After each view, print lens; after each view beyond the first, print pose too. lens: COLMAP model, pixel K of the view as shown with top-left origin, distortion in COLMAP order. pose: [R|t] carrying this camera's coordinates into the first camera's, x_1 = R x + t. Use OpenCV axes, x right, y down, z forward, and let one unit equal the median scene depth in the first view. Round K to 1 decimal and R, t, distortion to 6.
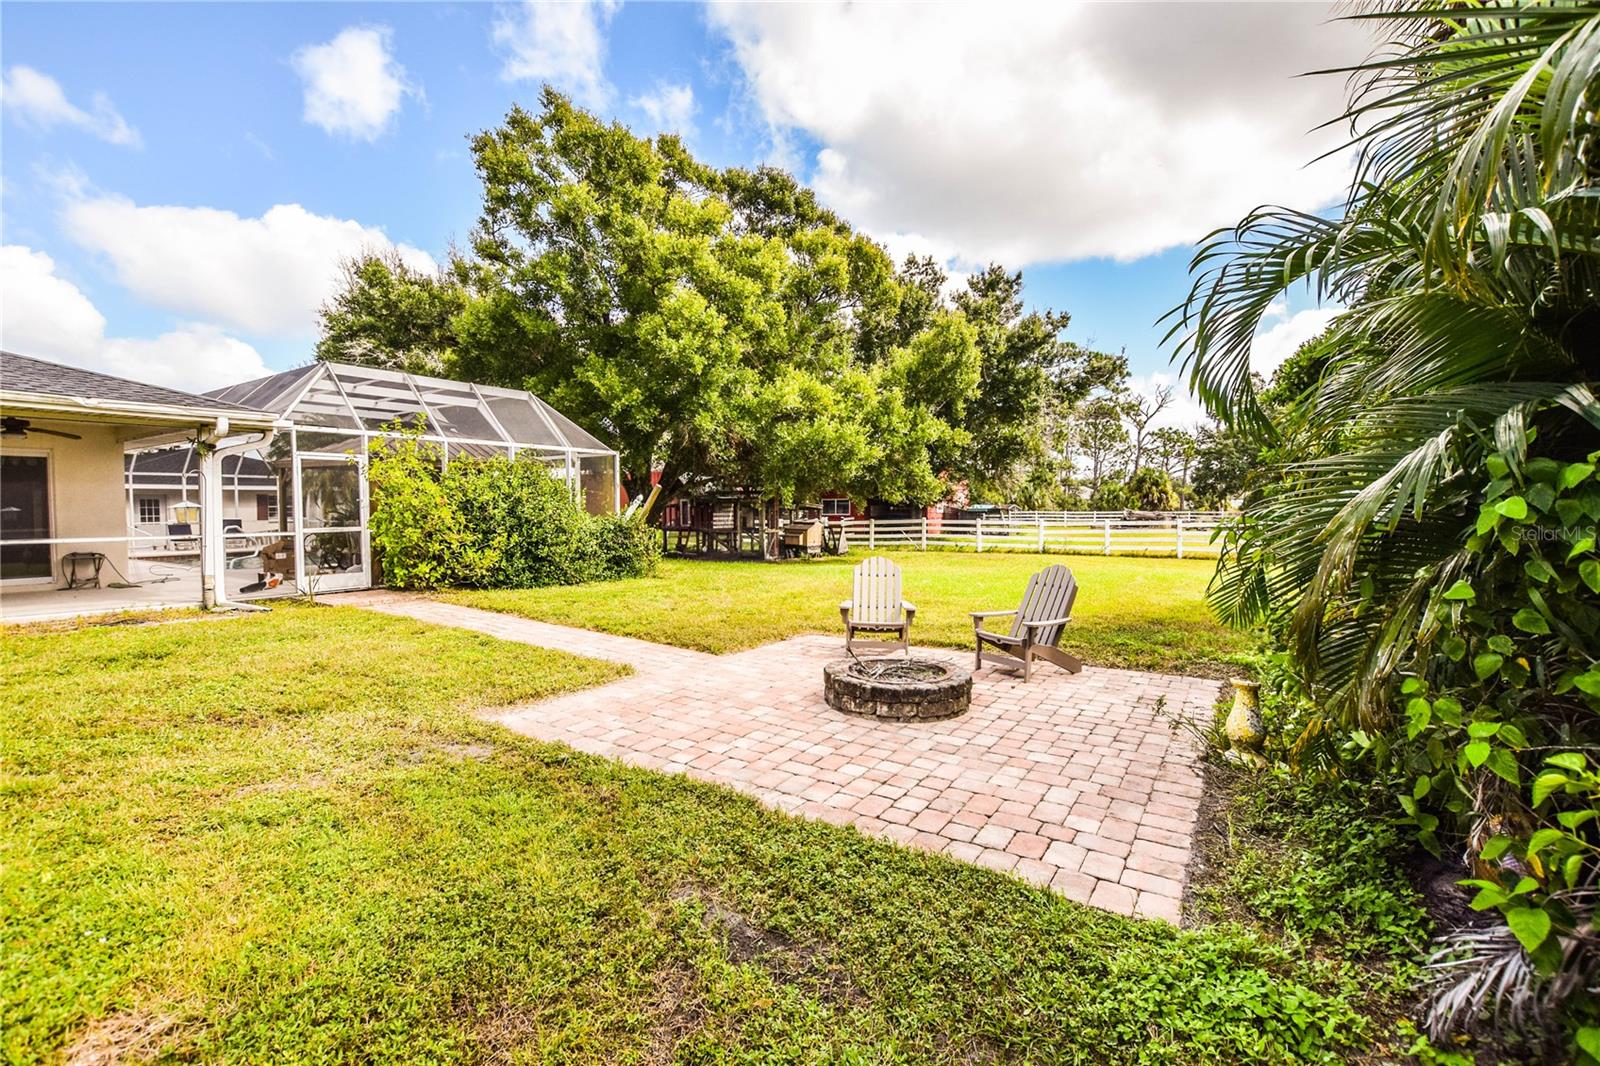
lens RADIAL K [[701.1, 0, 800.7], [0, 701.1, 531.3], [0, 0, 1]] dist [-0.035088, 0.006860]
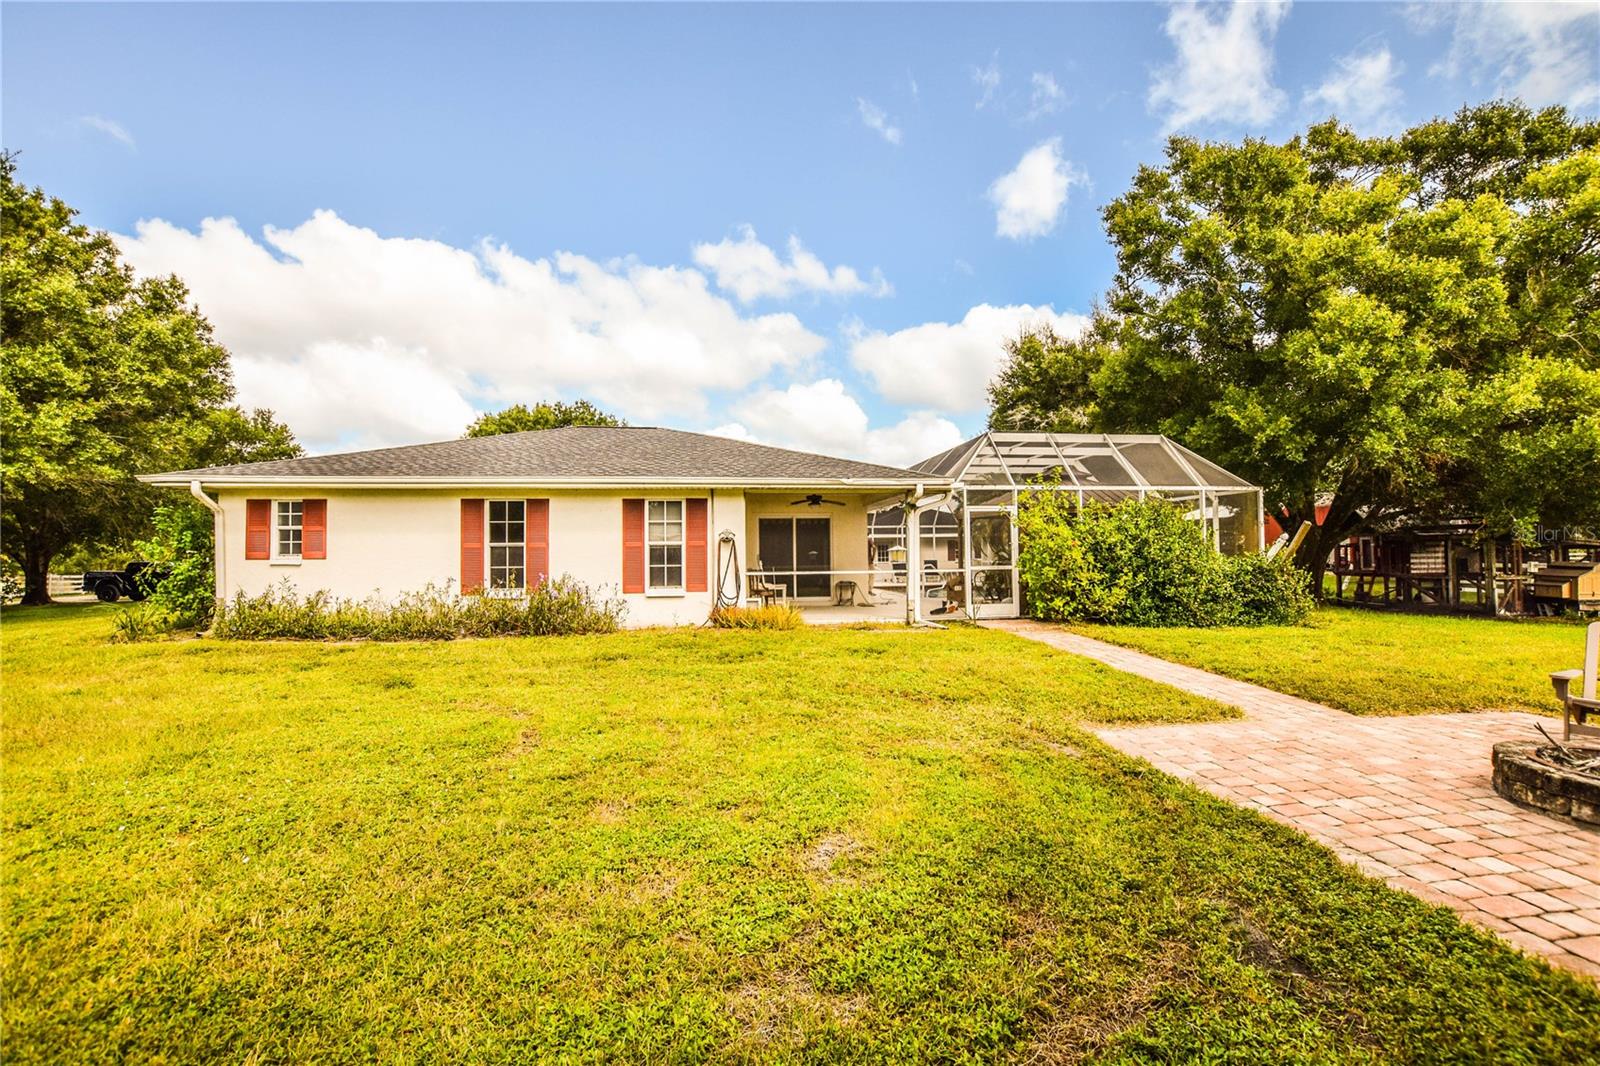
lens RADIAL K [[701.1, 0, 800.7], [0, 701.1, 531.3], [0, 0, 1]] dist [-0.035088, 0.006860]
pose [[0.635214, -0.028161, -0.771823, 0.066423], [-0.019048, 0.998460, -0.052106, 0.003982], [0.772102, 0.047800, 0.633699, -0.051987]]
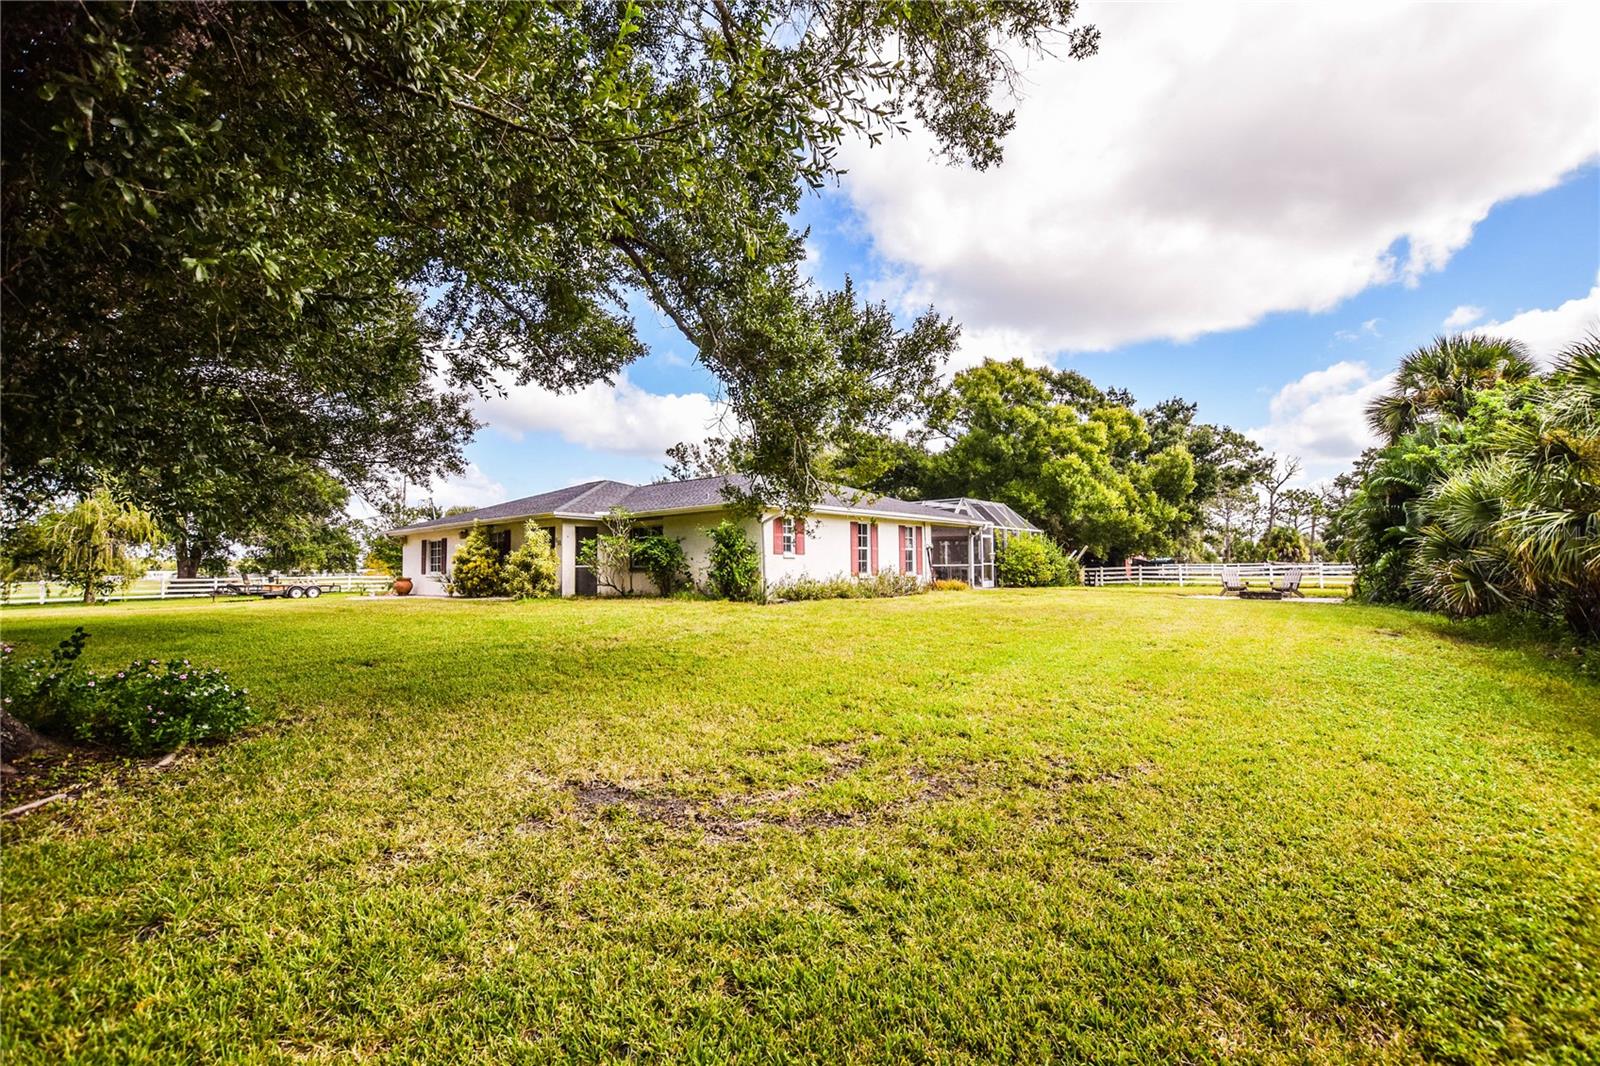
lens RADIAL K [[701.1, 0, 800.7], [0, 701.1, 531.3], [0, 0, 1]] dist [-0.035088, 0.006860]
pose [[0.991385, -0.011478, -0.130480, -0.862787], [0.000489, 0.996471, -0.083942, 0.081100], [0.130983, 0.083155, 0.987891, -1.450560]]
